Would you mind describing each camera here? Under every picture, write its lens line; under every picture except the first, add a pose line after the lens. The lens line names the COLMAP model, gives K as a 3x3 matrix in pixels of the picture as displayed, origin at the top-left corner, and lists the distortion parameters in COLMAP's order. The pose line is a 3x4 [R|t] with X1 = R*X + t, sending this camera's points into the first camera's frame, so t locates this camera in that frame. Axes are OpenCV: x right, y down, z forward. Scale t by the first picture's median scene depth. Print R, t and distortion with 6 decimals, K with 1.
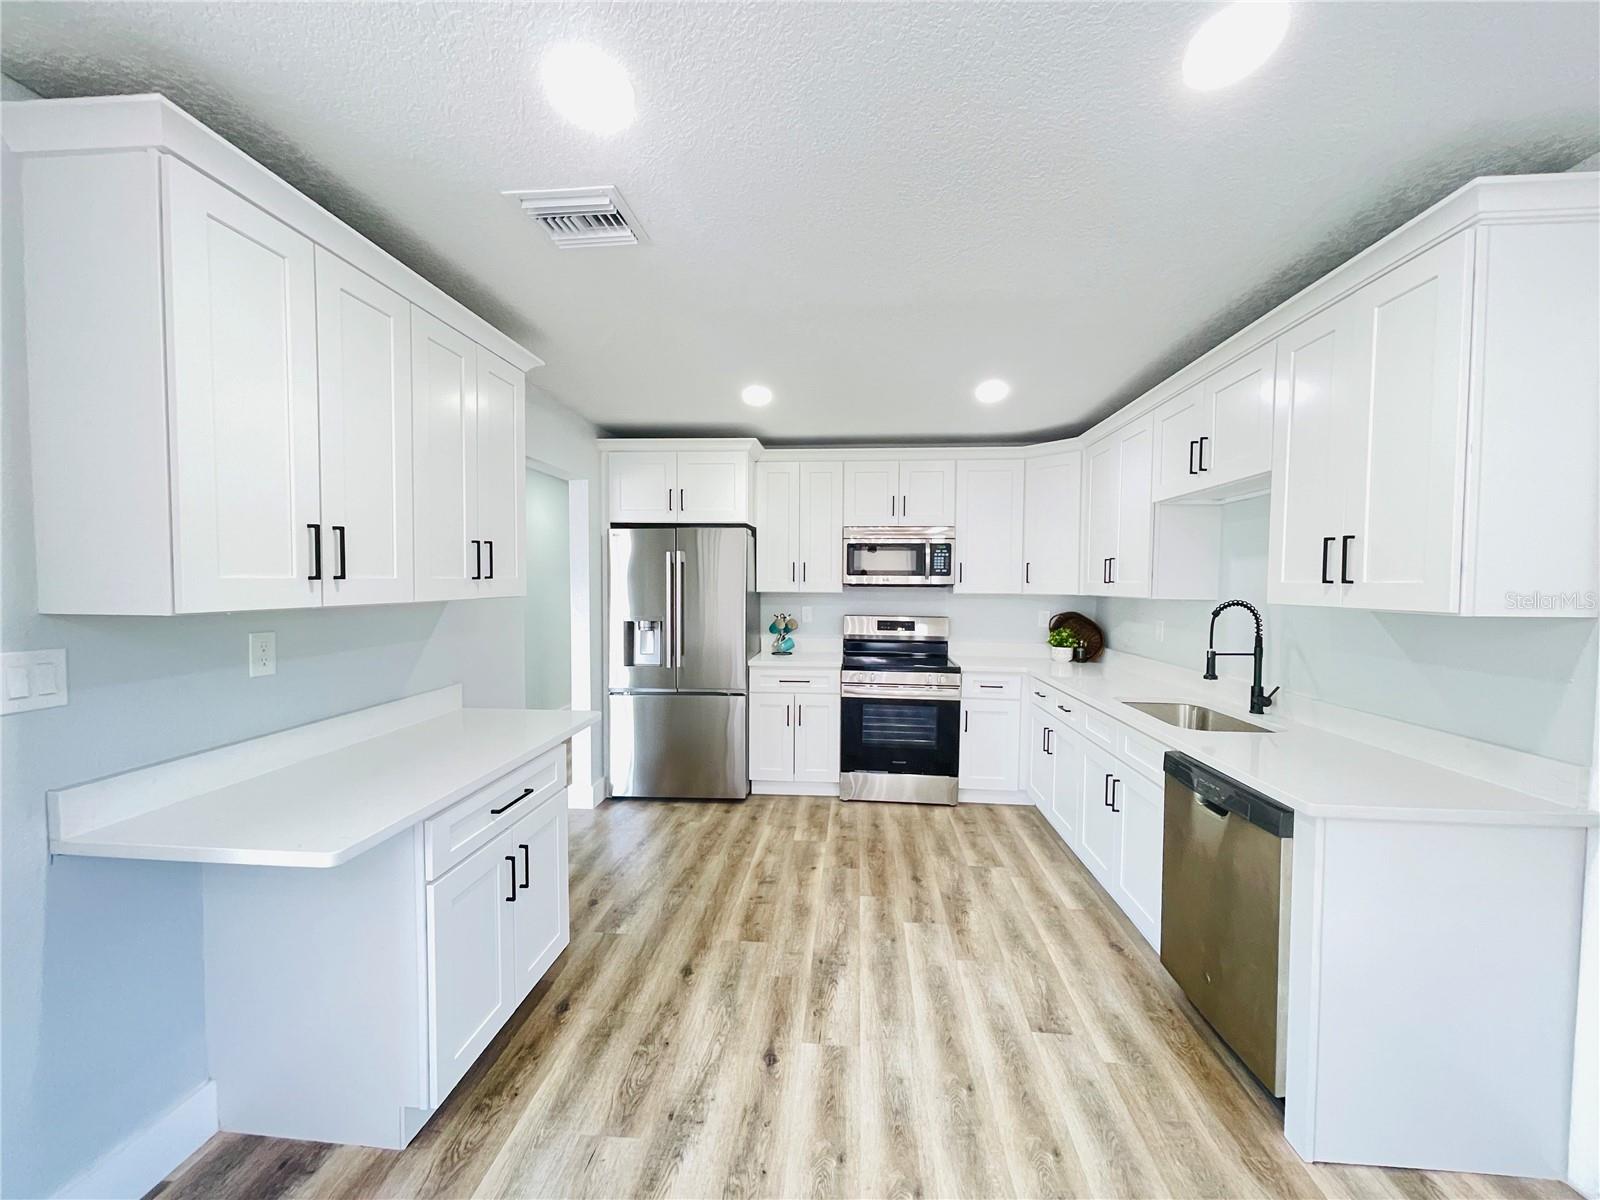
lens RADIAL K [[650.5, 0, 801.3], [0, 650.5, 603.2], [0, 0, 1]] dist [-0.005078, 0.003946]
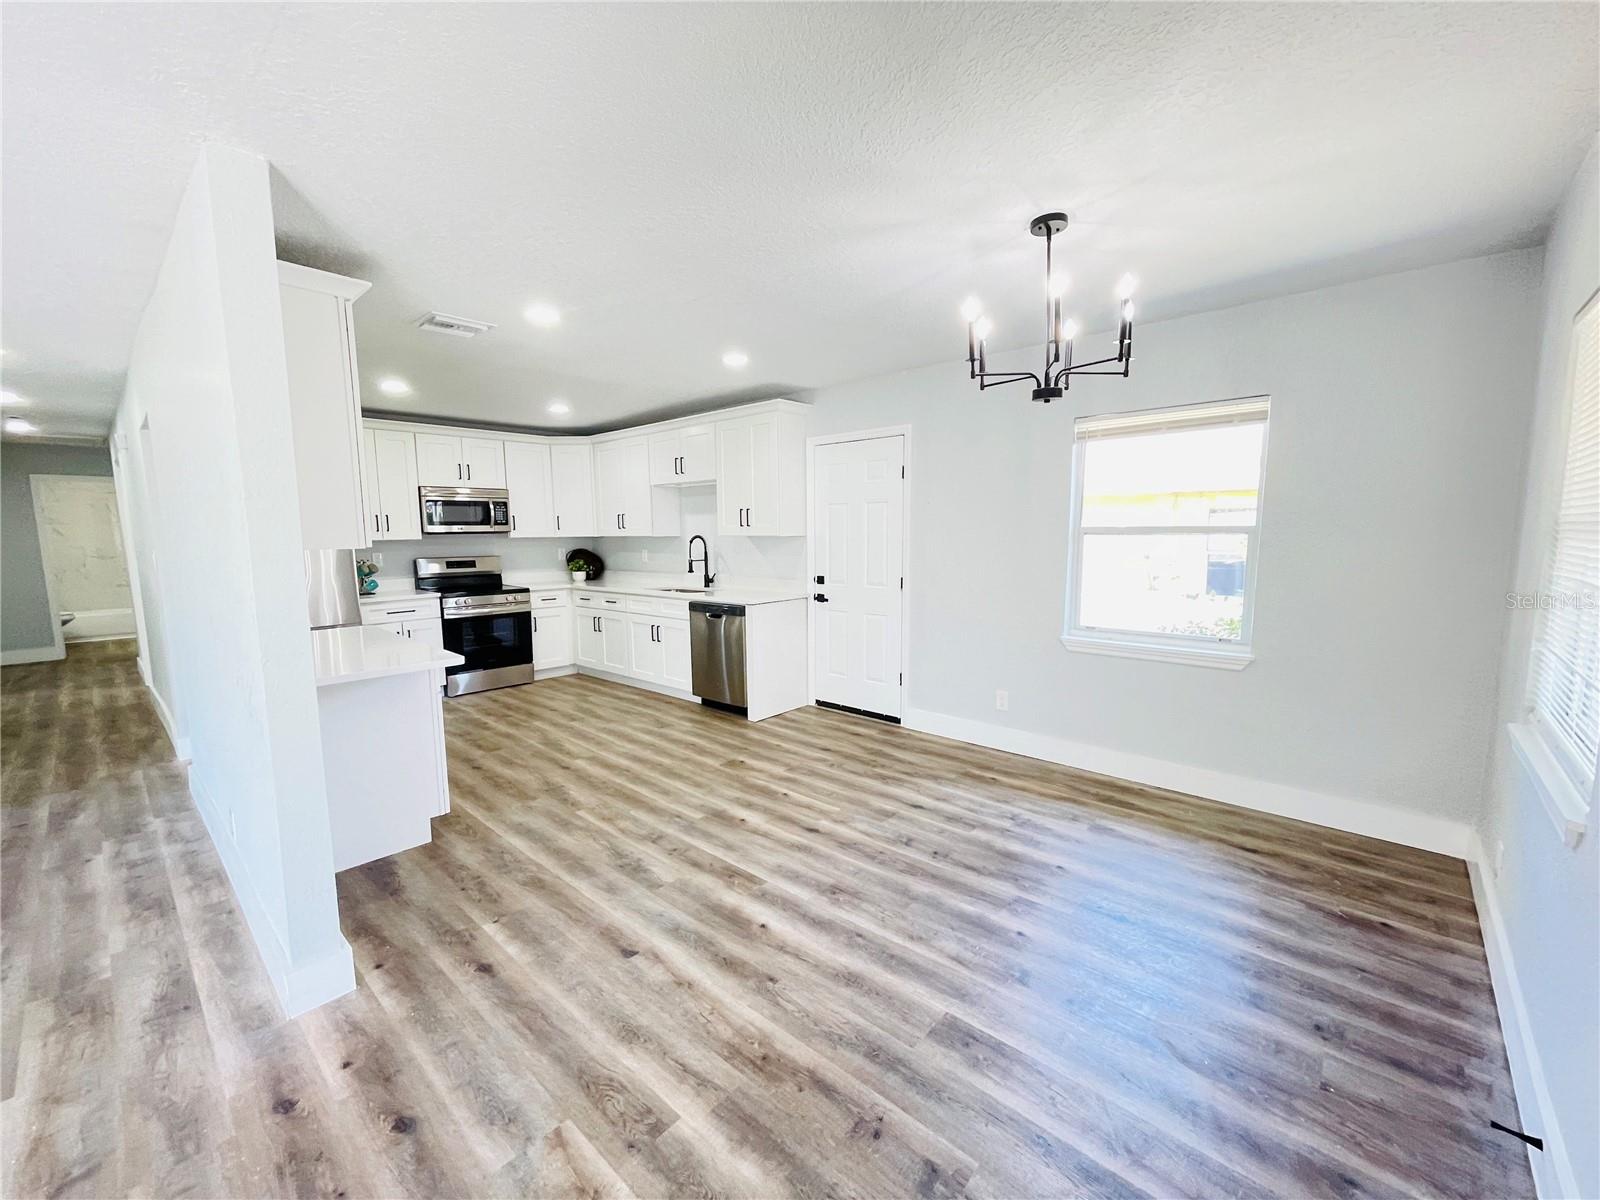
lens RADIAL K [[650.5, 0, 801.3], [0, 650.5, 603.2], [0, 0, 1]] dist [-0.005078, 0.003946]
pose [[0.602791, -0.104245, 0.791060, -0.707190], [0.042124, 0.994204, 0.098916, 0.017633], [-0.796787, -0.026303, 0.603688, -0.480013]]
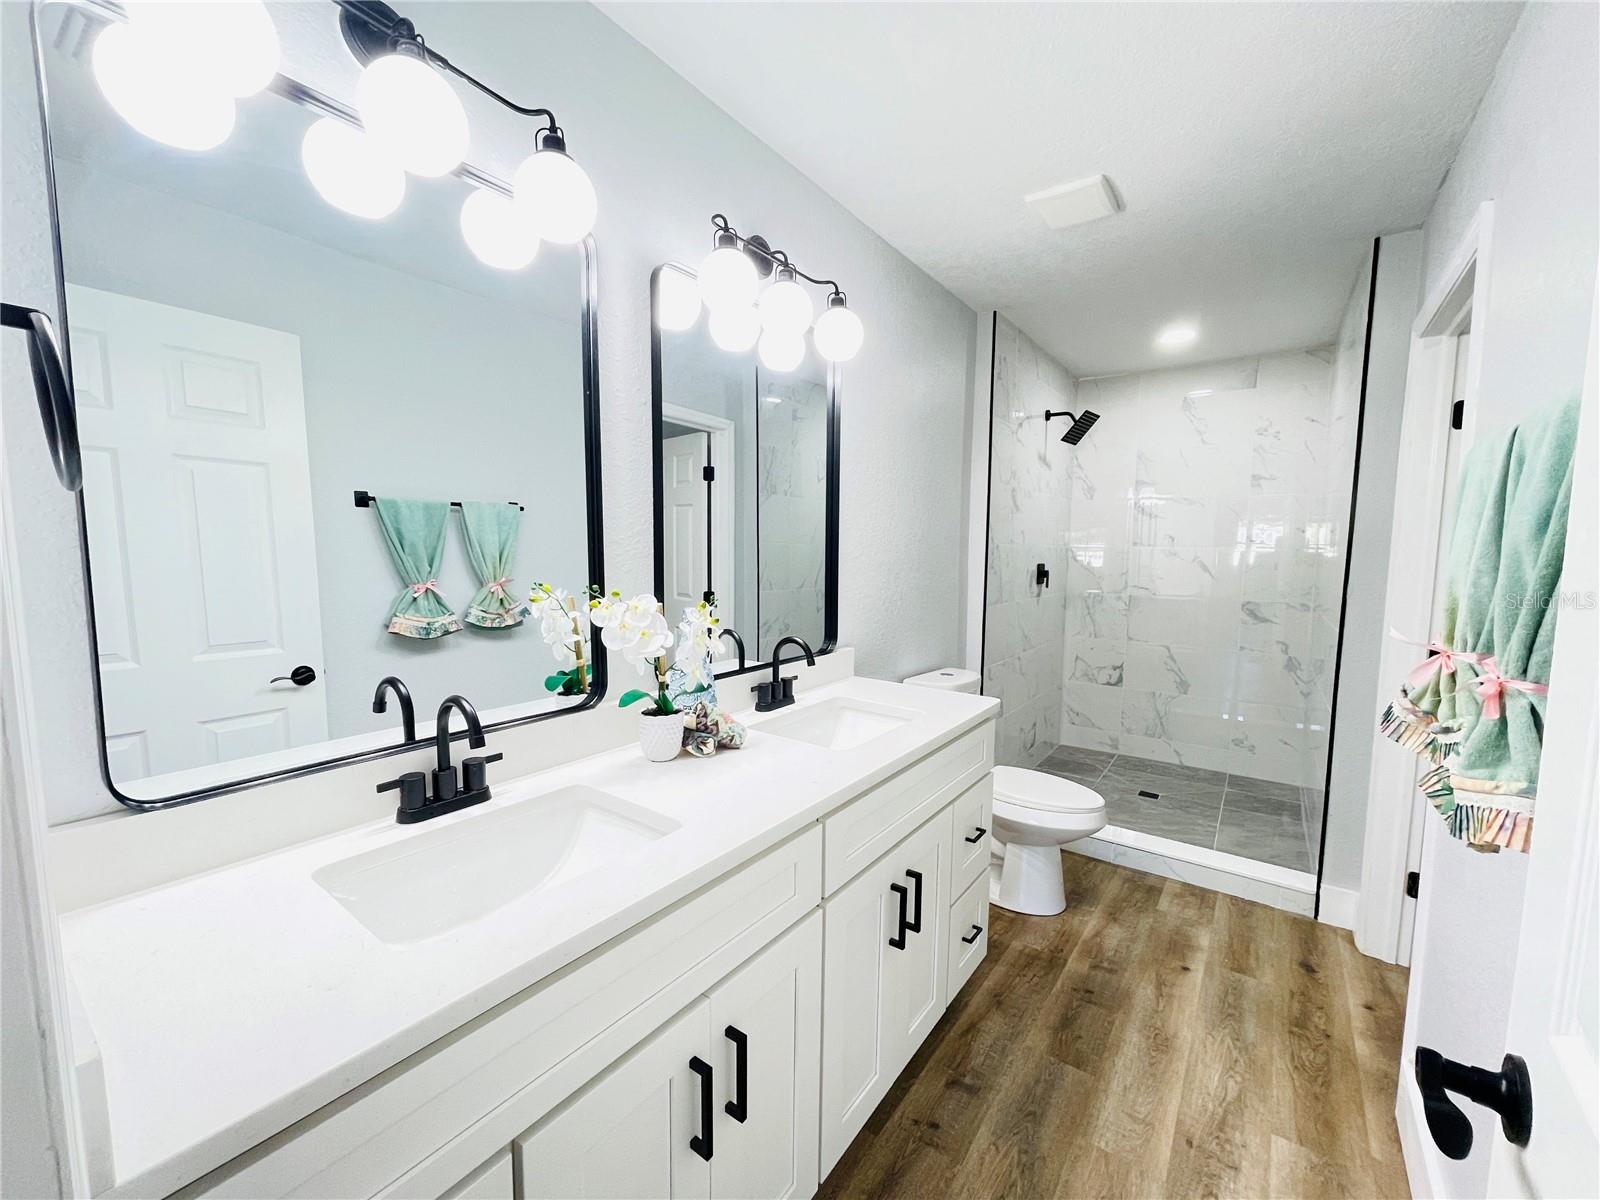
lens RADIAL K [[650.3, 0, 797.1], [0, 650.3, 605.7], [0, 0, 1]] dist [-0.015638, 0.010639]
pose [[0.849879, 0.050344, -0.524567, 0.007976], [-0.027263, 0.998294, 0.051639, 0.016931], [0.526271, -0.029586, 0.849802, 0.230216]]
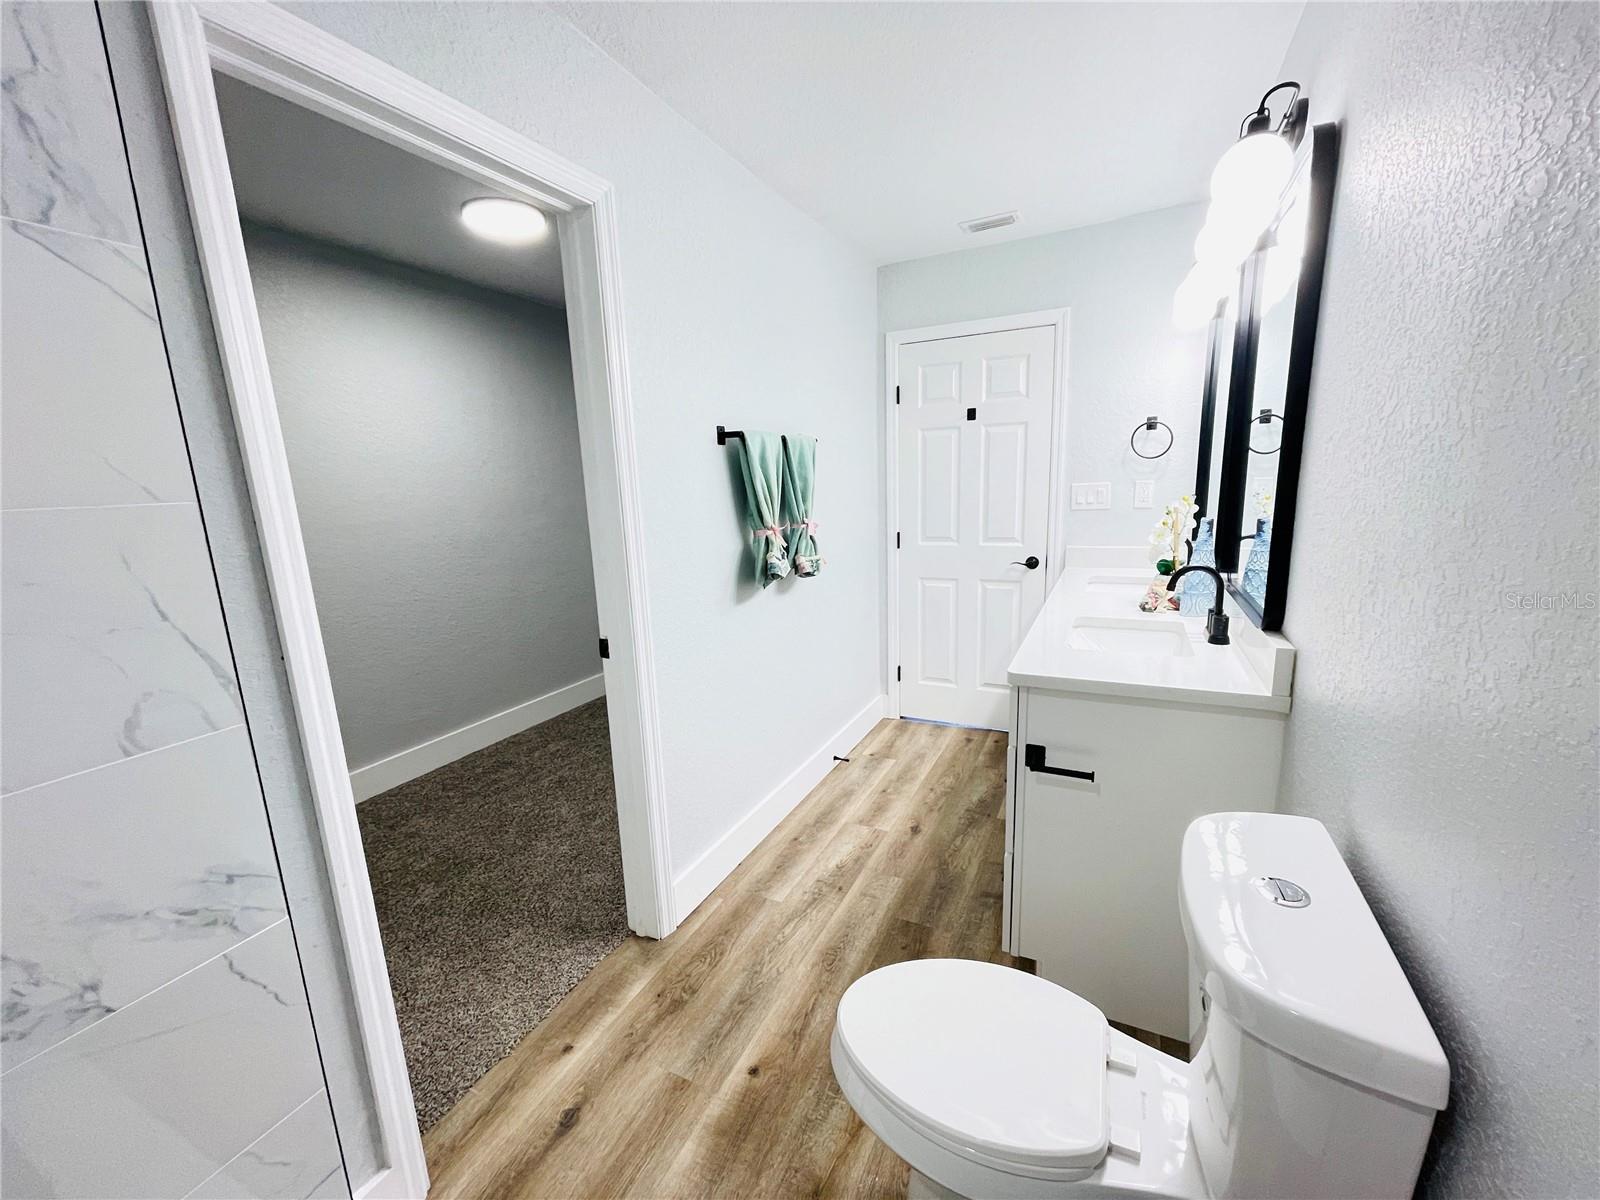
lens RADIAL K [[650.5, 0, 801.3], [0, 650.5, 603.2], [0, 0, 1]] dist [-0.005078, 0.003946]
pose [[-0.931758, -0.042942, 0.360532, -0.177297], [0.045098, 0.971604, 0.232276, -0.038604], [-0.360269, 0.232684, -0.903363, 1.349691]]
